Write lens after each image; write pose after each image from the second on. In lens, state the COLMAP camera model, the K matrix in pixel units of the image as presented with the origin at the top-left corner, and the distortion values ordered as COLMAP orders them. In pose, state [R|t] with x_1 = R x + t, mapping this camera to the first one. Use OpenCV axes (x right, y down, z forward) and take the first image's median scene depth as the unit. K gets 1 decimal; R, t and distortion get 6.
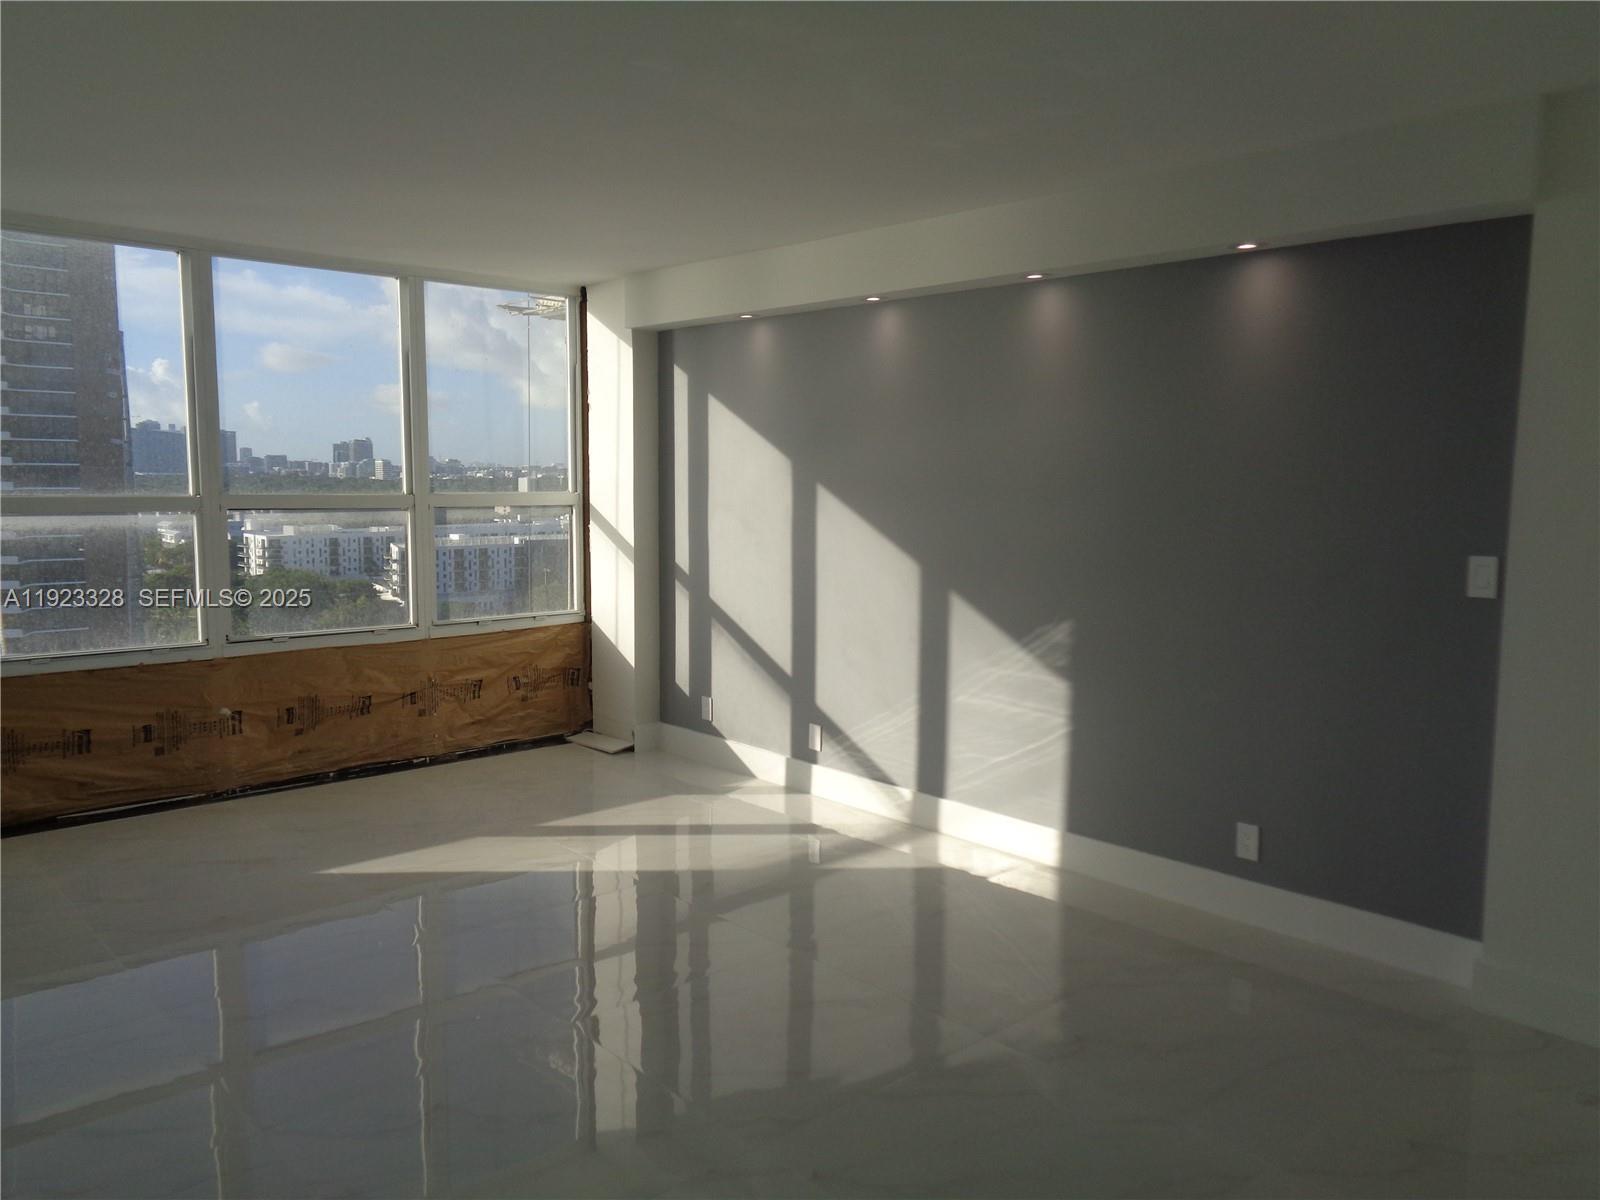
lens RADIAL K [[1255.7, 0, 800.0], [0, 1255.7, 600.0], [0, 0, 1]] dist [0.022641, 0.004033]
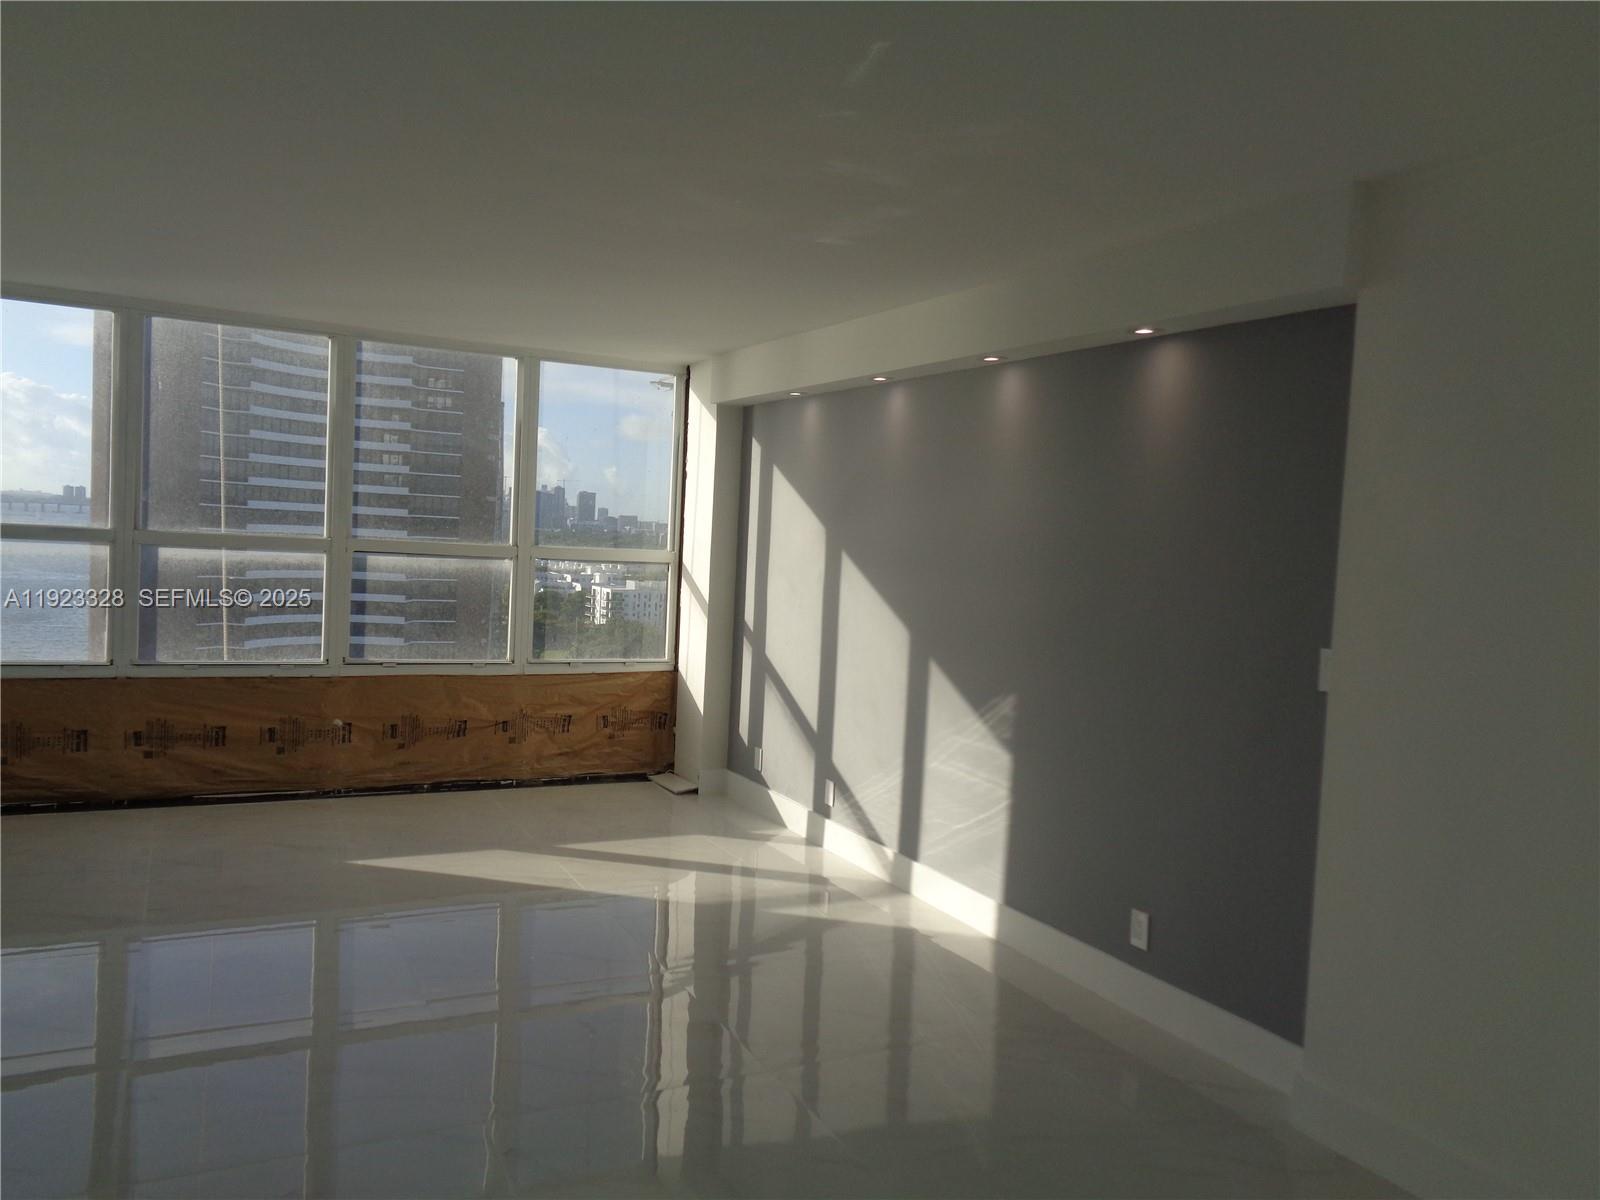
lens RADIAL K [[1255.7, 0, 800.0], [0, 1255.7, 600.0], [0, 0, 1]] dist [0.022641, 0.004033]
pose [[0.962437, 0.054475, -0.265982, 0.253661], [-0.069842, 0.996371, -0.048653, 0.001998], [0.262367, 0.065402, 0.962749, -0.021804]]
